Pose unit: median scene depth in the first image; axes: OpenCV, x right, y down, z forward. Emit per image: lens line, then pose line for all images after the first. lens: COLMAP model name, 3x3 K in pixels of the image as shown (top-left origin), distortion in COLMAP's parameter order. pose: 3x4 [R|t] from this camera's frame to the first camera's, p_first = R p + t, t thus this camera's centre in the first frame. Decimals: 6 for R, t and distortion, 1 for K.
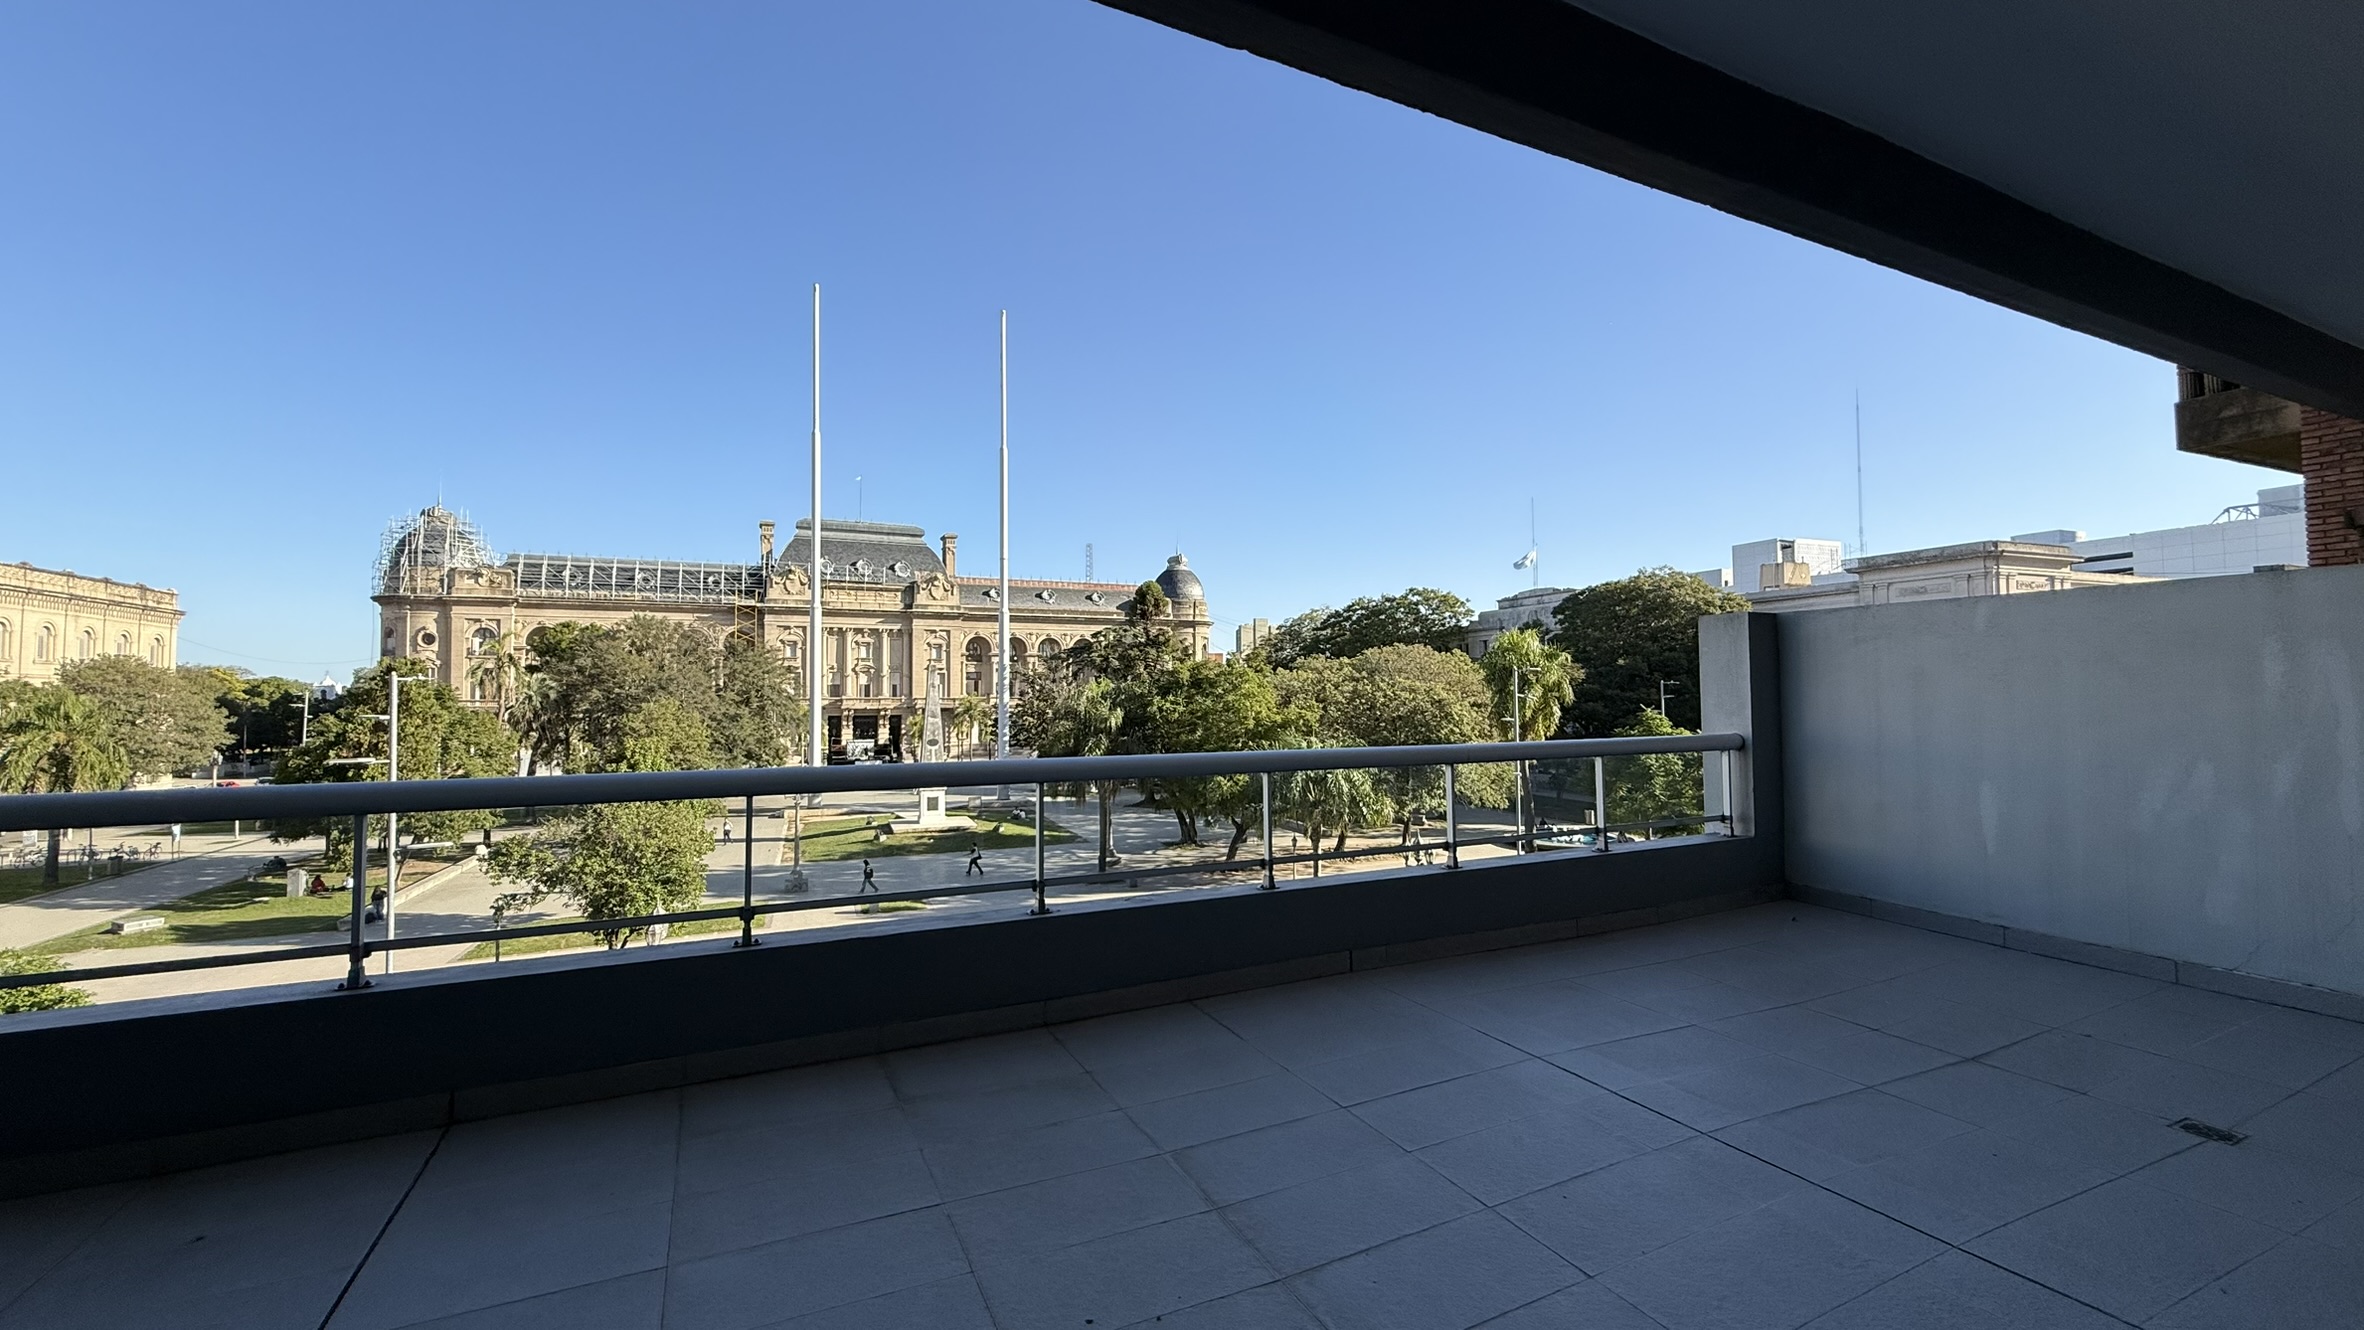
lens RADIAL K [[943.2, 0, 1179.8], [0, 943.2, 665.5], [0, 0, 1]] dist [0.000864, 0.001281]
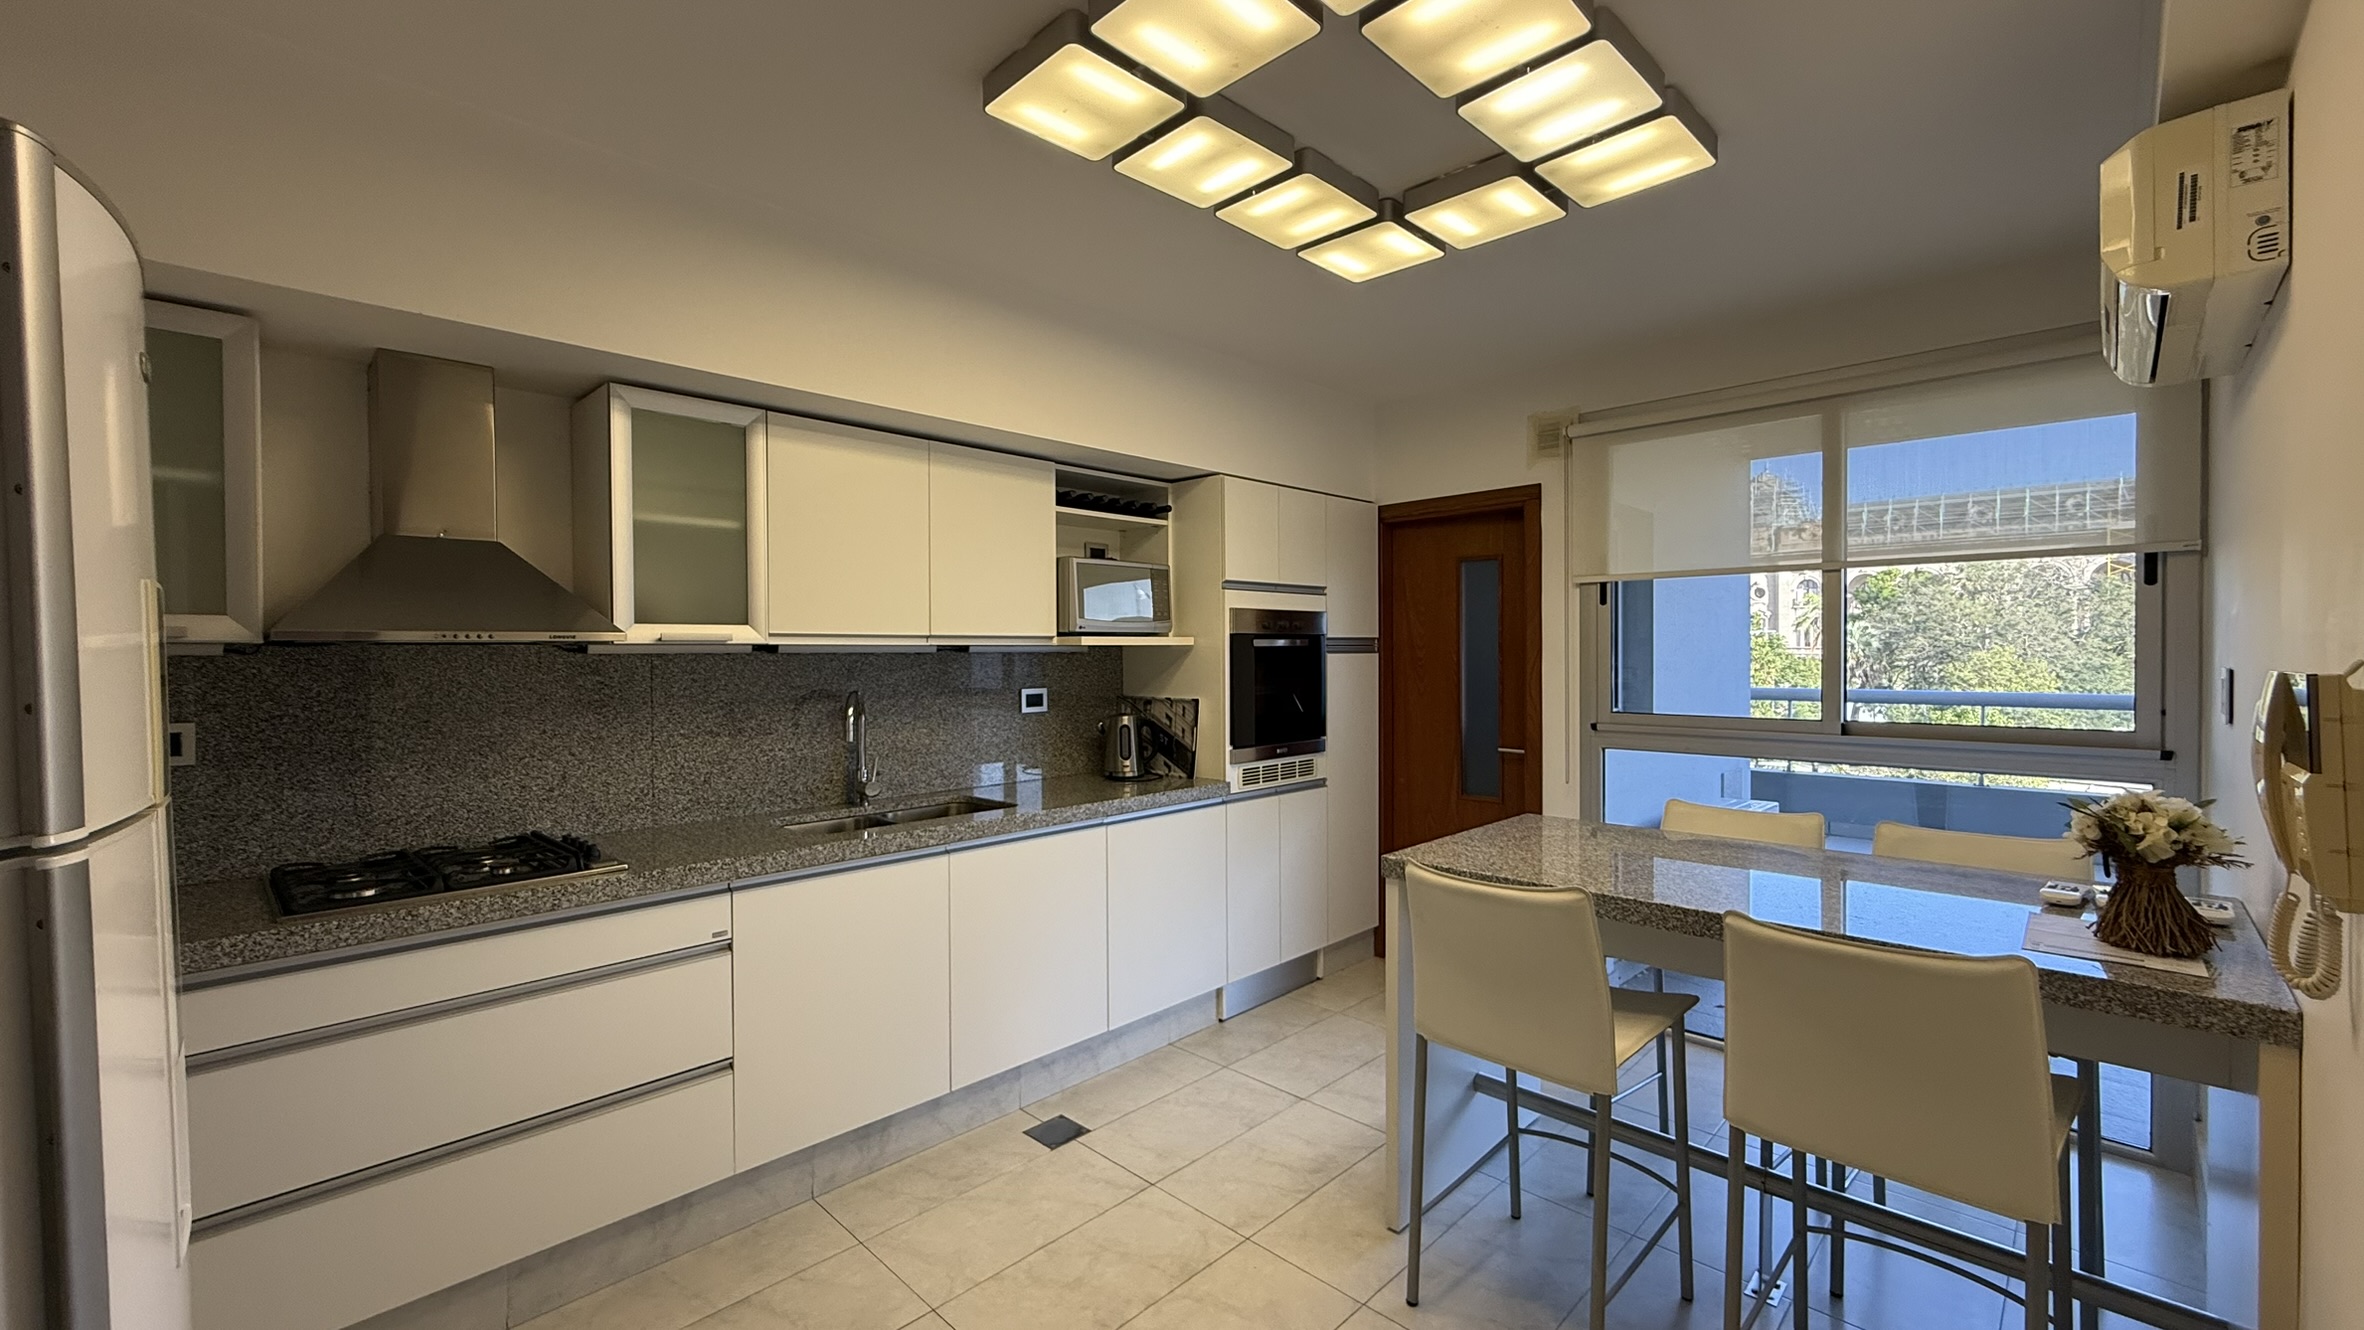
lens RADIAL K [[943.2, 0, 1179.3], [0, 943.2, 664.0], [0, 0, 1]] dist [0.000864, 0.001281]
pose [[0.342284, 0.015949, -0.939461, 0.020638], [0.035238, 0.998935, 0.029797, -0.001611], [0.938936, -0.043304, 0.341357, -0.030833]]
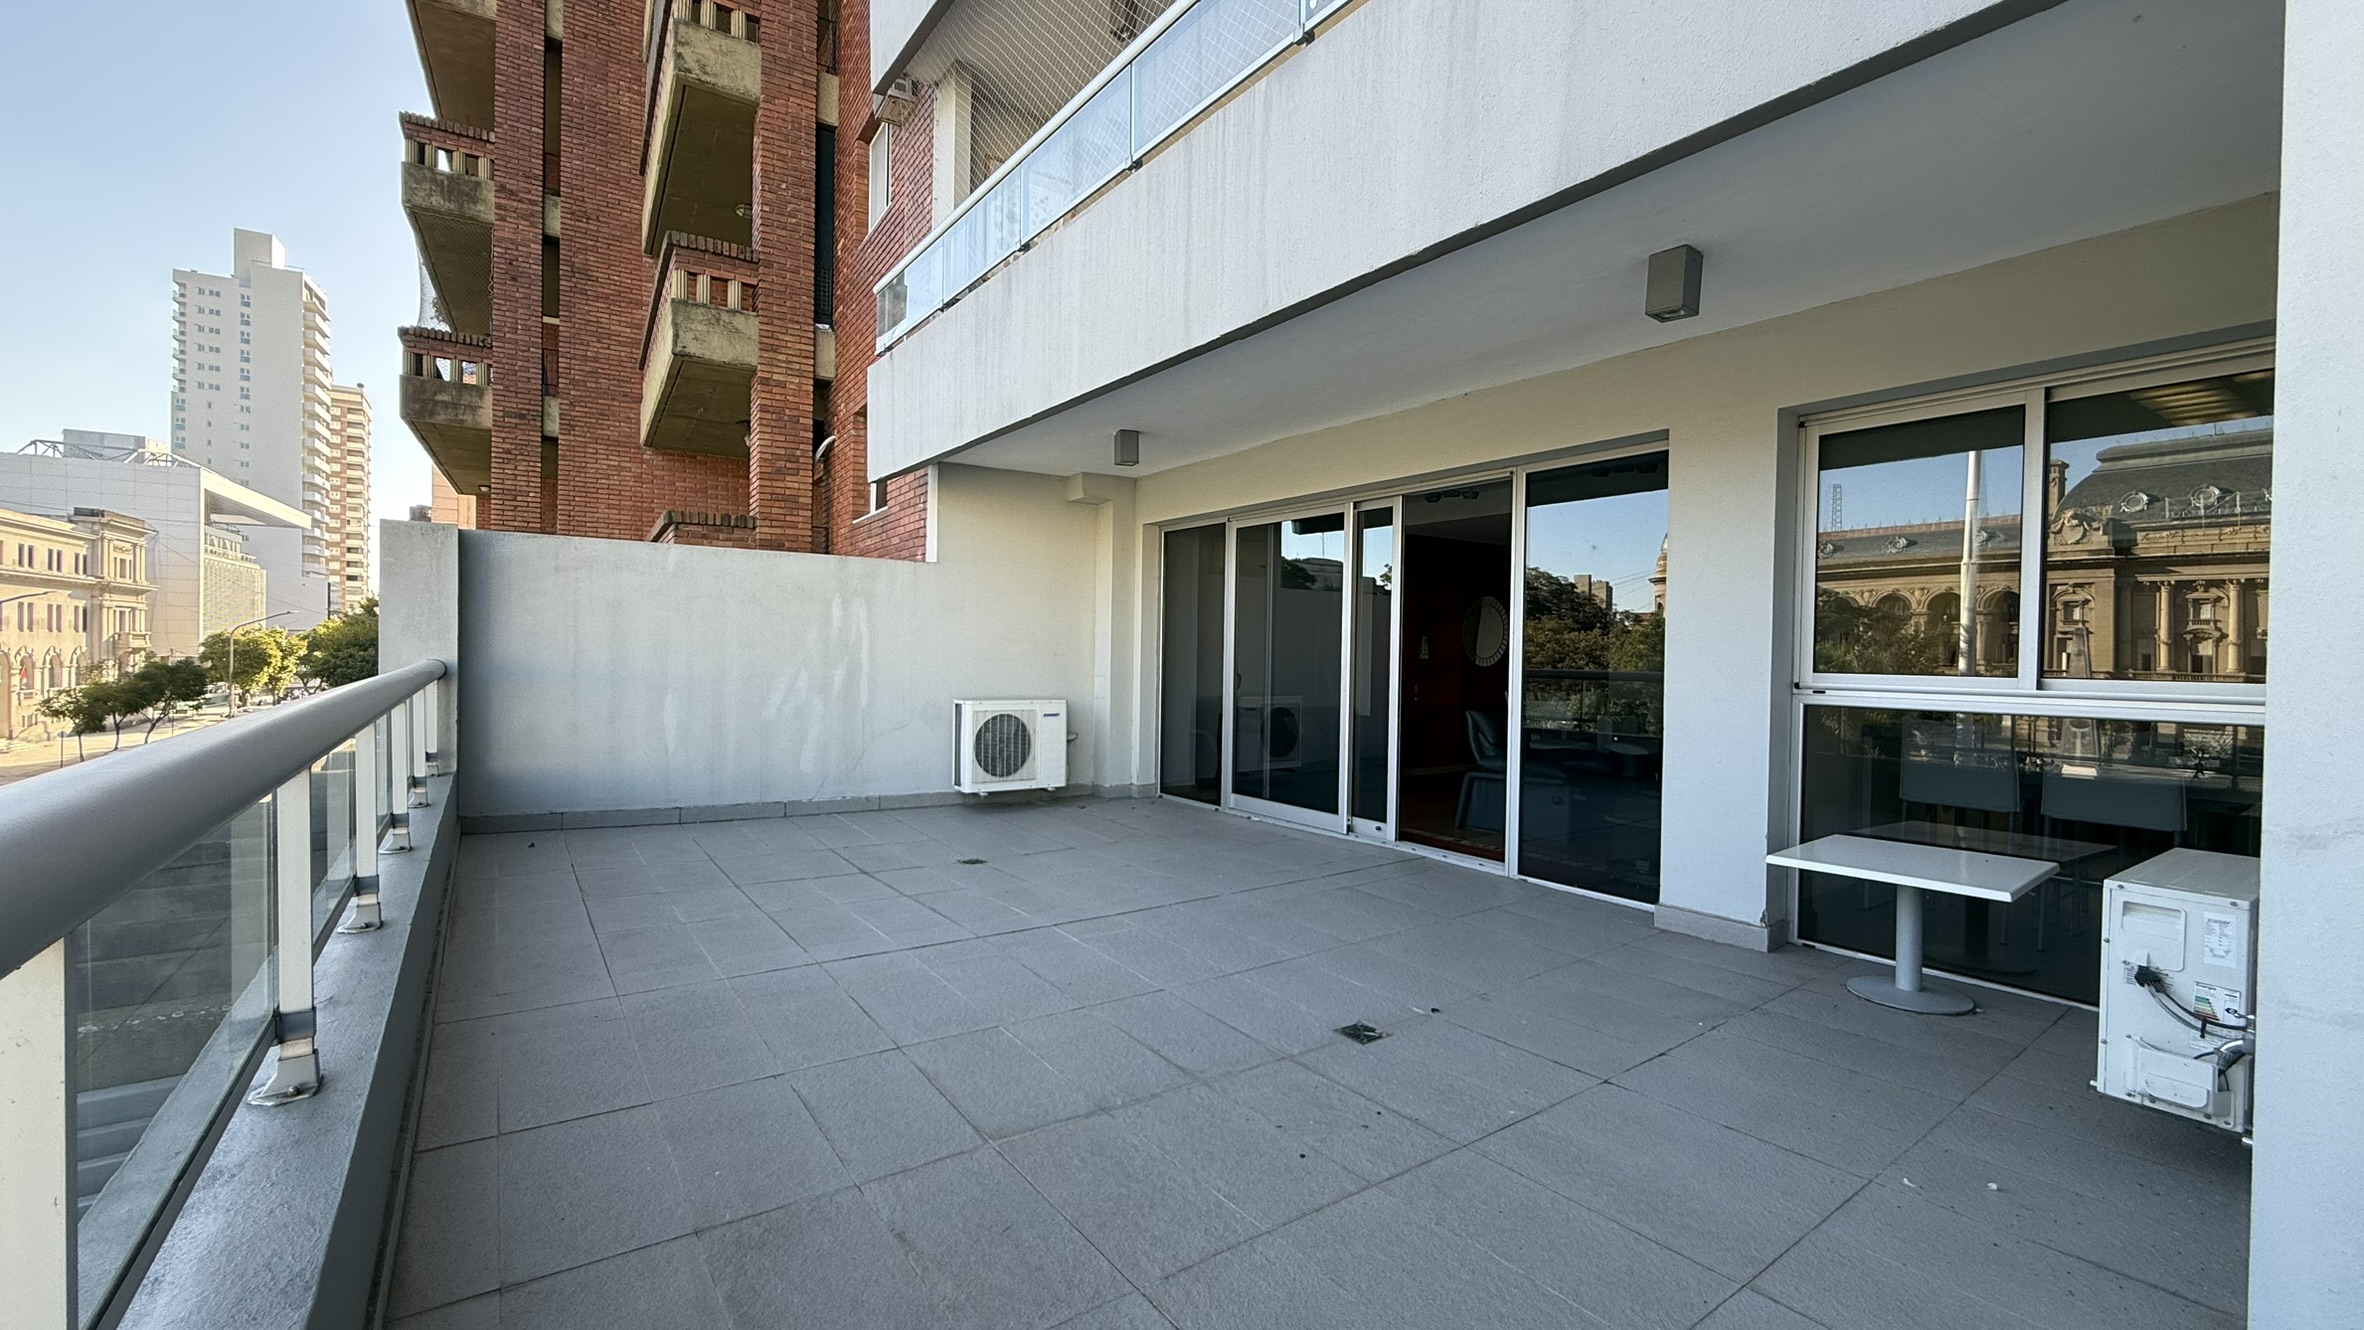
lens RADIAL K [[943.2, 0, 1178.9], [0, 943.2, 670.7], [0, 0, 1]] dist [0.000864, 0.001281]
pose [[-0.178303, -0.015858, 0.983848, -0.813430], [-0.046400, 0.998893, 0.007691, 0.087552], [-0.982881, -0.044279, -0.178842, 0.964423]]
